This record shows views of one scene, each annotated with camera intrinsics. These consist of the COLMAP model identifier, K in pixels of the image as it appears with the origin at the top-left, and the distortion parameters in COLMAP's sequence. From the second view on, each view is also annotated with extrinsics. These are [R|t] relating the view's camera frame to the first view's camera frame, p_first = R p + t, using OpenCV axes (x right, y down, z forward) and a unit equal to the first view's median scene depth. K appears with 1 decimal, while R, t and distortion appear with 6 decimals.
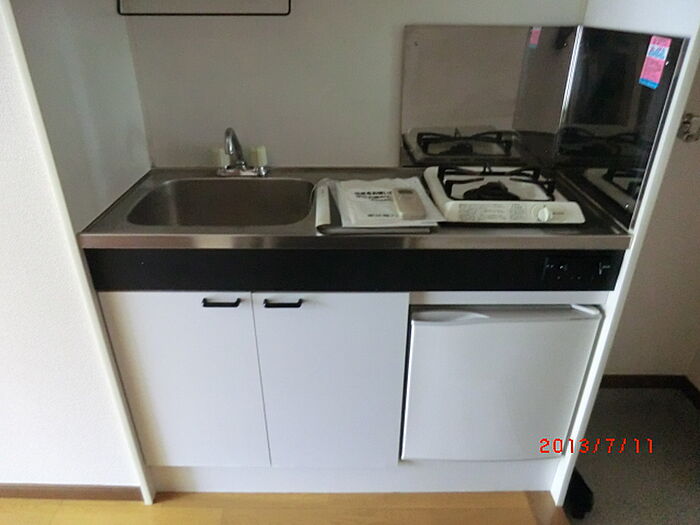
lens RADIAL K [[495.4, 0, 350.0], [0, 495.4, 262.5], [0, 0, 1]] dist [-0.111319, 0.104616]
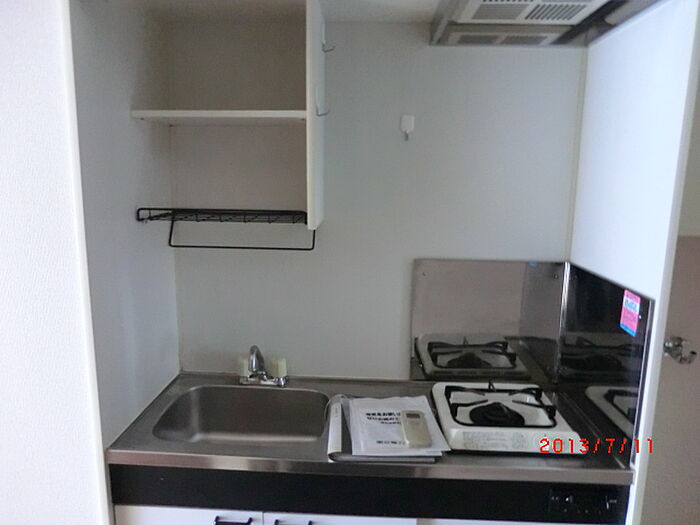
lens RADIAL K [[495.4, 0, 350.0], [0, 495.4, 262.5], [0, 0, 1]] dist [-0.111319, 0.104616]
pose [[0.998855, 0.019936, -0.043480, 0.014869], [-0.032546, 0.949403, -0.312369, -0.119354], [0.035052, 0.313427, 0.948965, -0.112372]]
